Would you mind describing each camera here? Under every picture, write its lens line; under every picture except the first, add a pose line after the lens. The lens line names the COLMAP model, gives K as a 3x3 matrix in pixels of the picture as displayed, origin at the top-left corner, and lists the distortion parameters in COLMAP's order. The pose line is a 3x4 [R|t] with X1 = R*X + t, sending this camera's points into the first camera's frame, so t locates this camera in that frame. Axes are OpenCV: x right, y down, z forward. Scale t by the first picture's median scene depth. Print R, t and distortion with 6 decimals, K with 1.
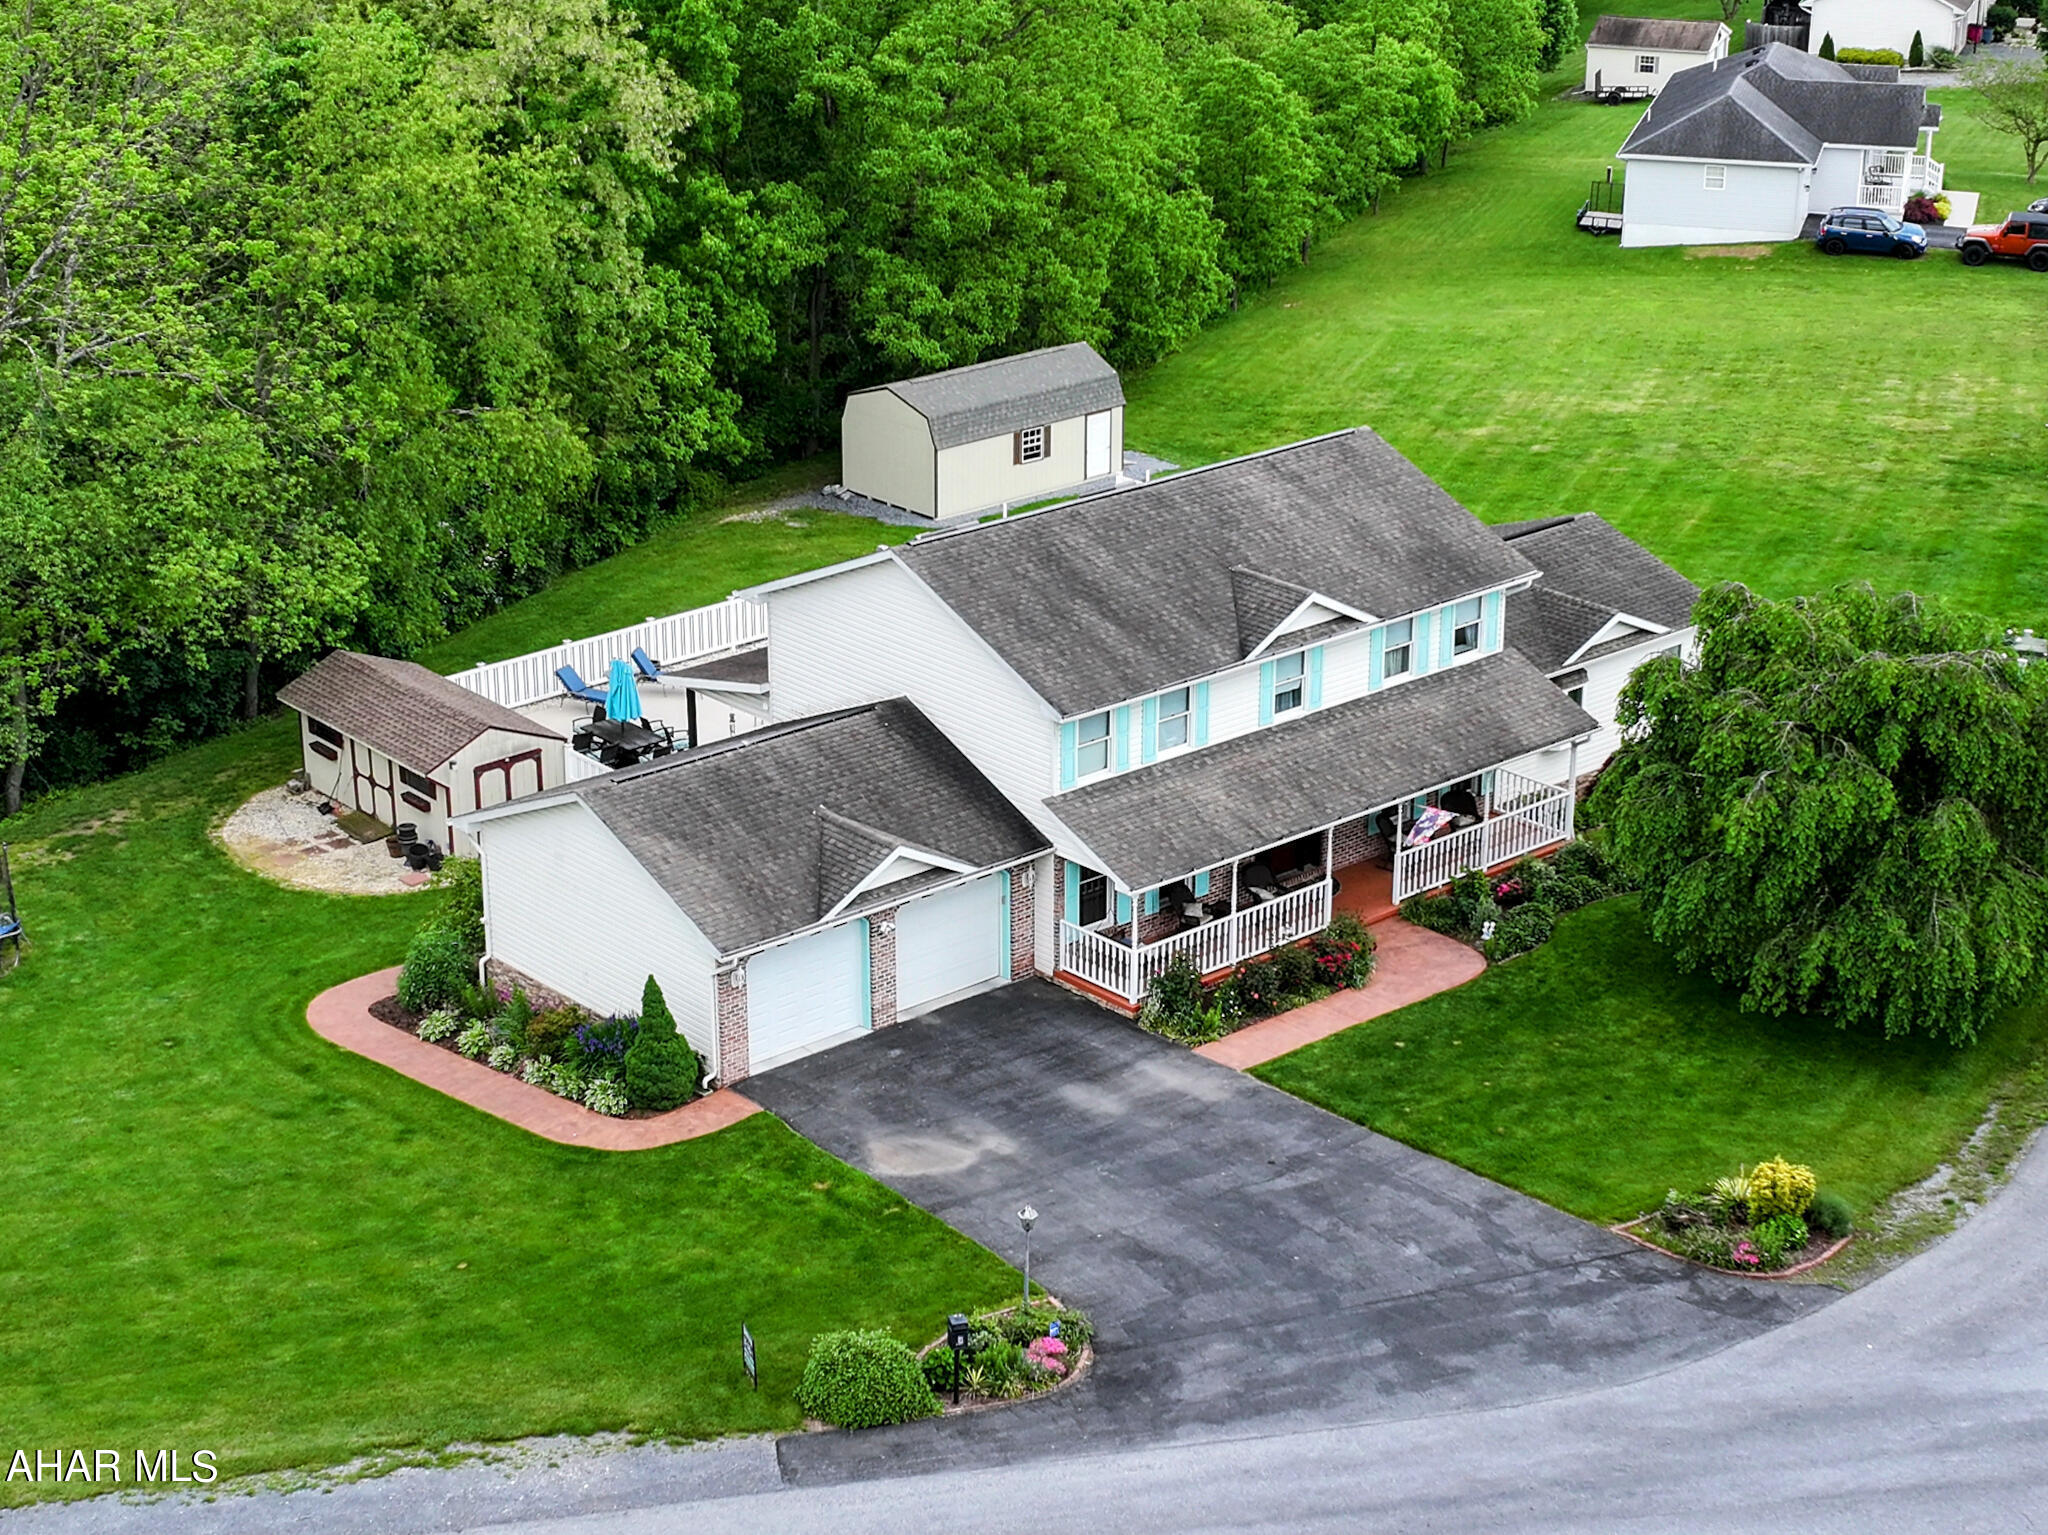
lens RADIAL K [[3607.1, 0, 1023.9], [0, 3607.1, 762.1], [0, 0, 1]] dist [-0.003797, 0.167378]
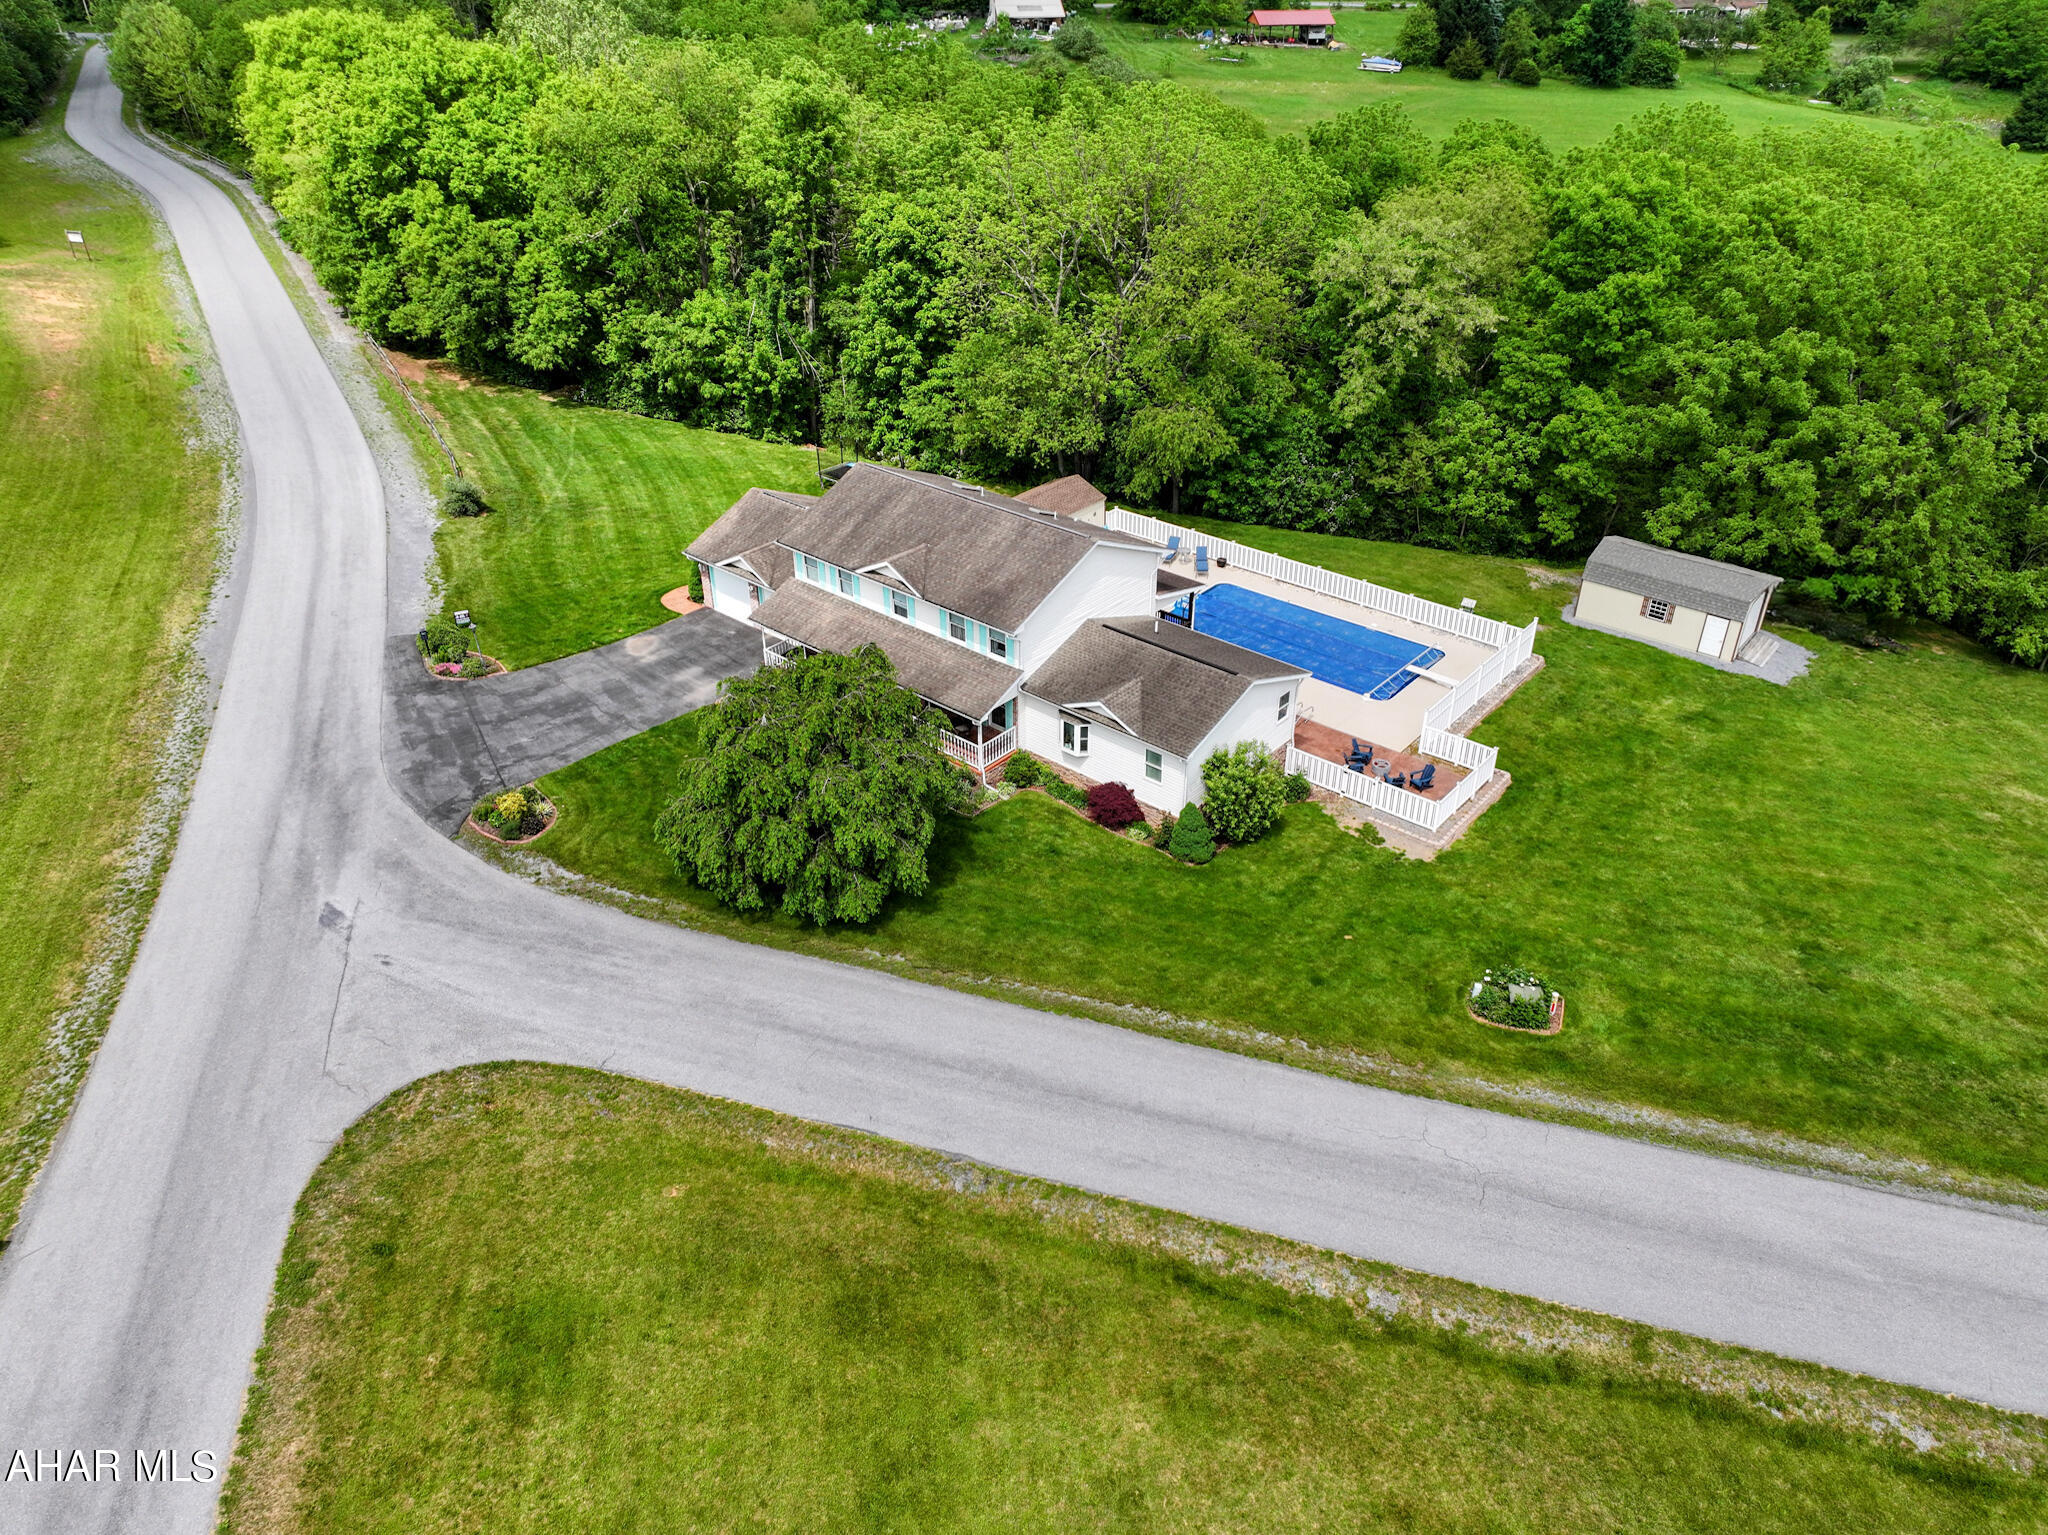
lens RADIAL K [[1444.6, 0, 1035.2], [0, 1444.6, 746.0], [0, 0, 1]] dist [0.002384, 0.001742]
pose [[0.138518, 0.514188, -0.846418, 0.867541], [-0.347348, 0.825590, 0.444691, -0.366315], [0.927449, 0.232404, 0.292961, 0.910989]]
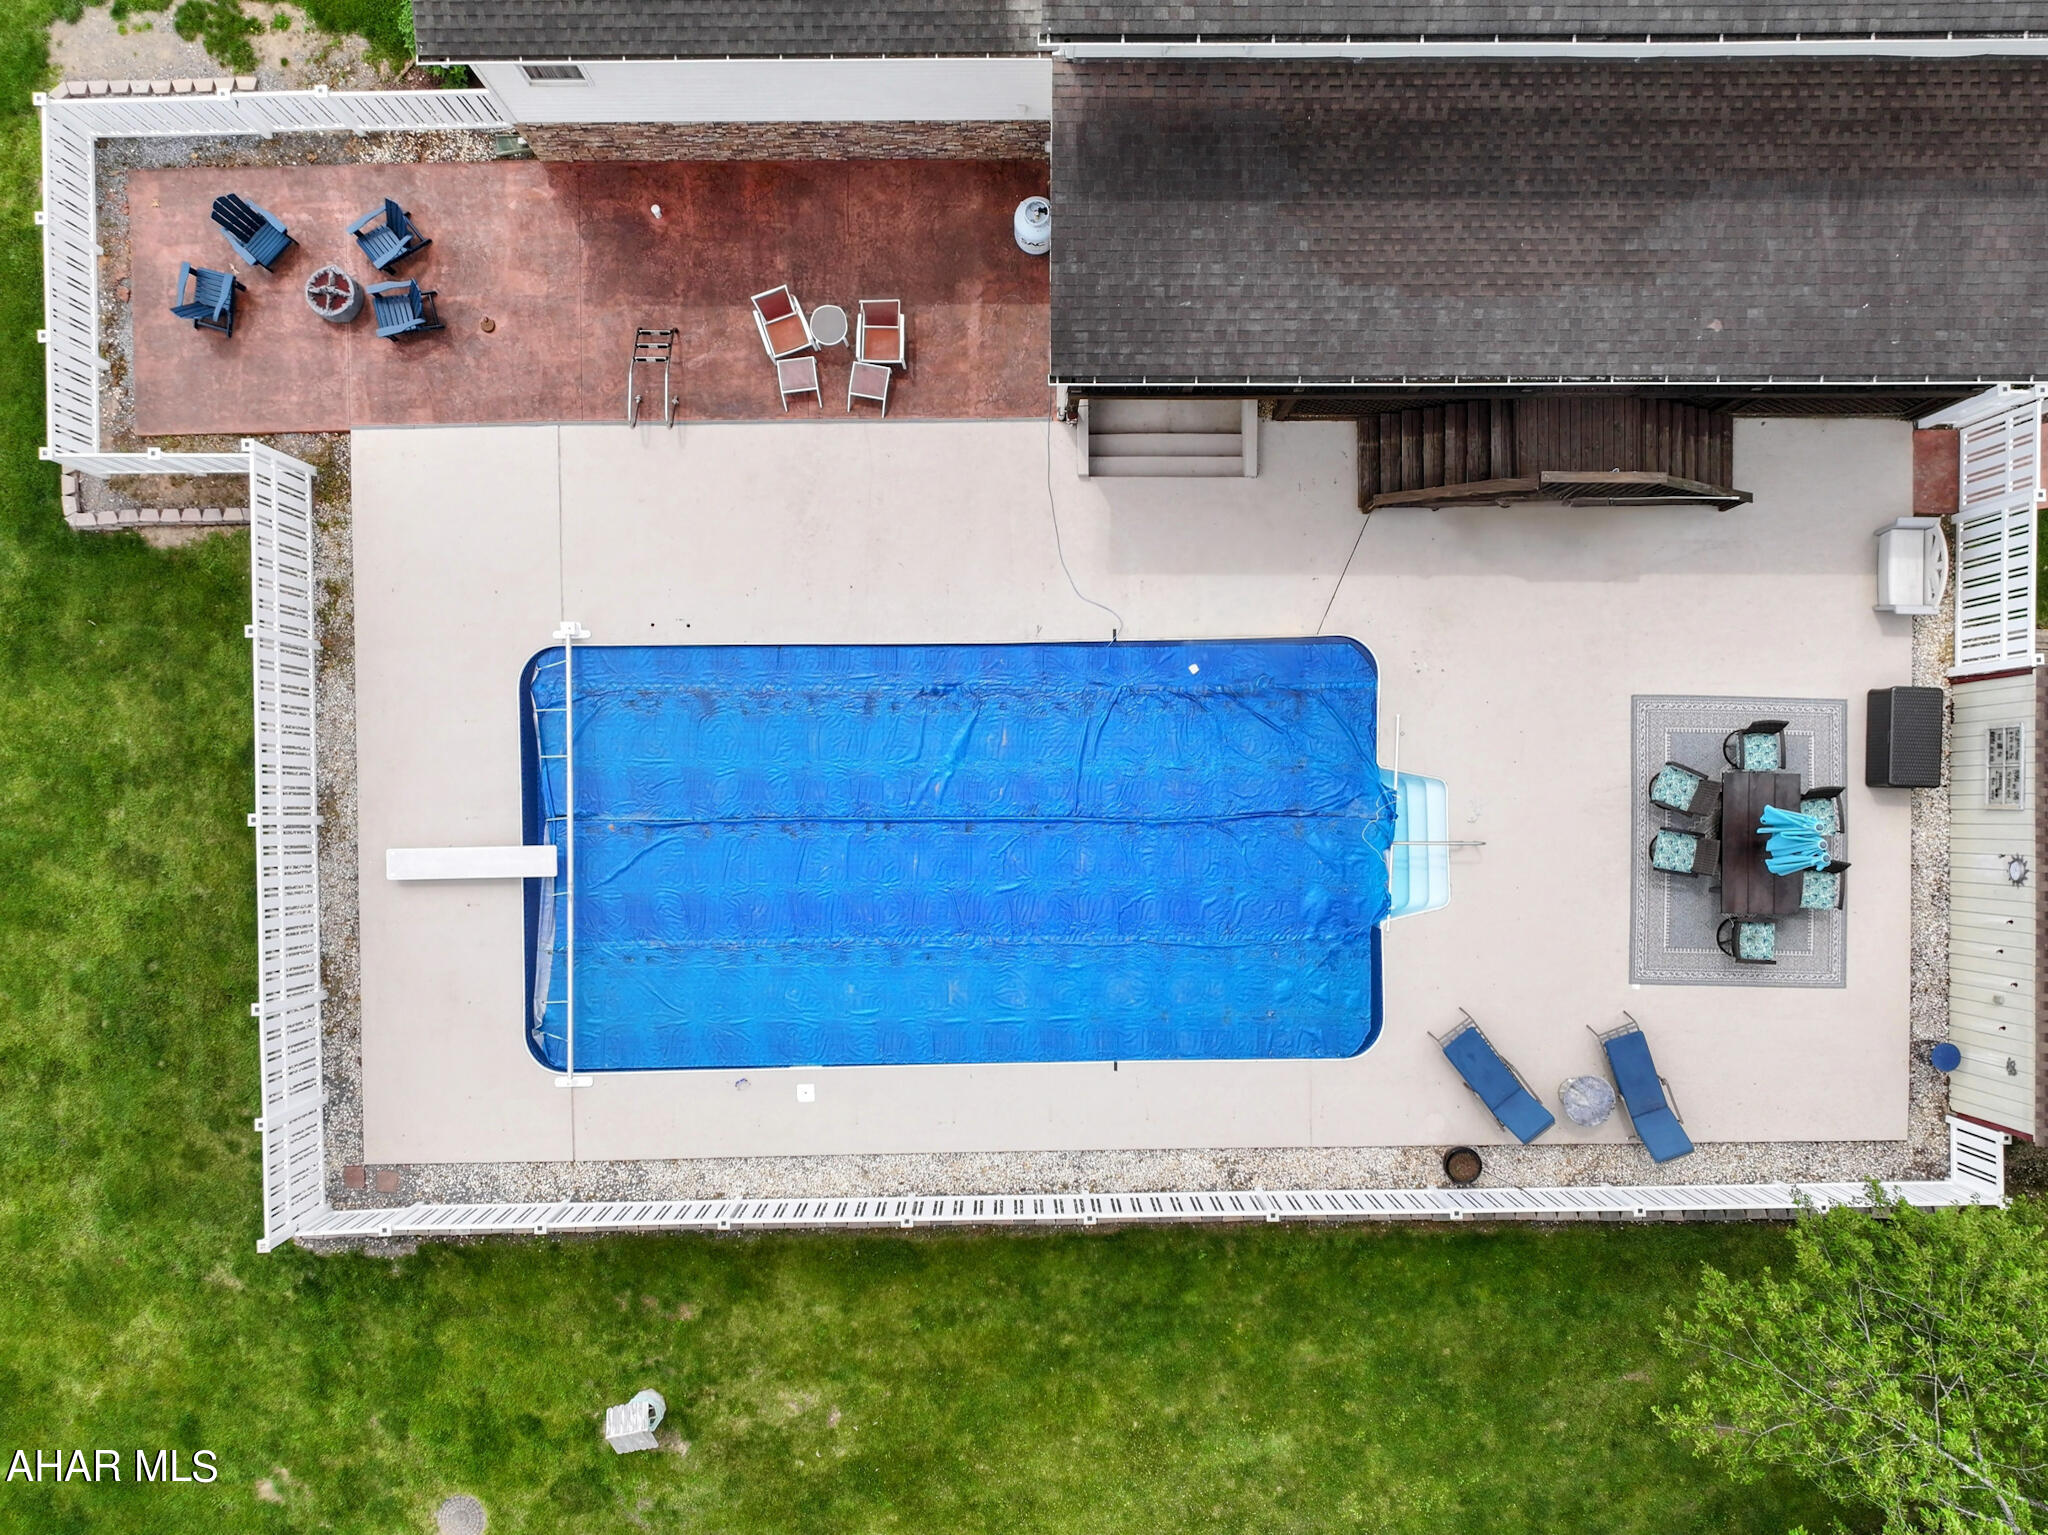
lens RADIAL K [[1650.8, 0, 1024.0], [0, 1650.8, 767.5], [0, 0, 1]] dist [0.009798, 0.007882]
pose [[-0.751212, -0.660006, 0.008528, -0.014481], [0.235414, -0.255830, 0.937620, -0.371660], [-0.616653, 0.706359, 0.347557, 1.214725]]
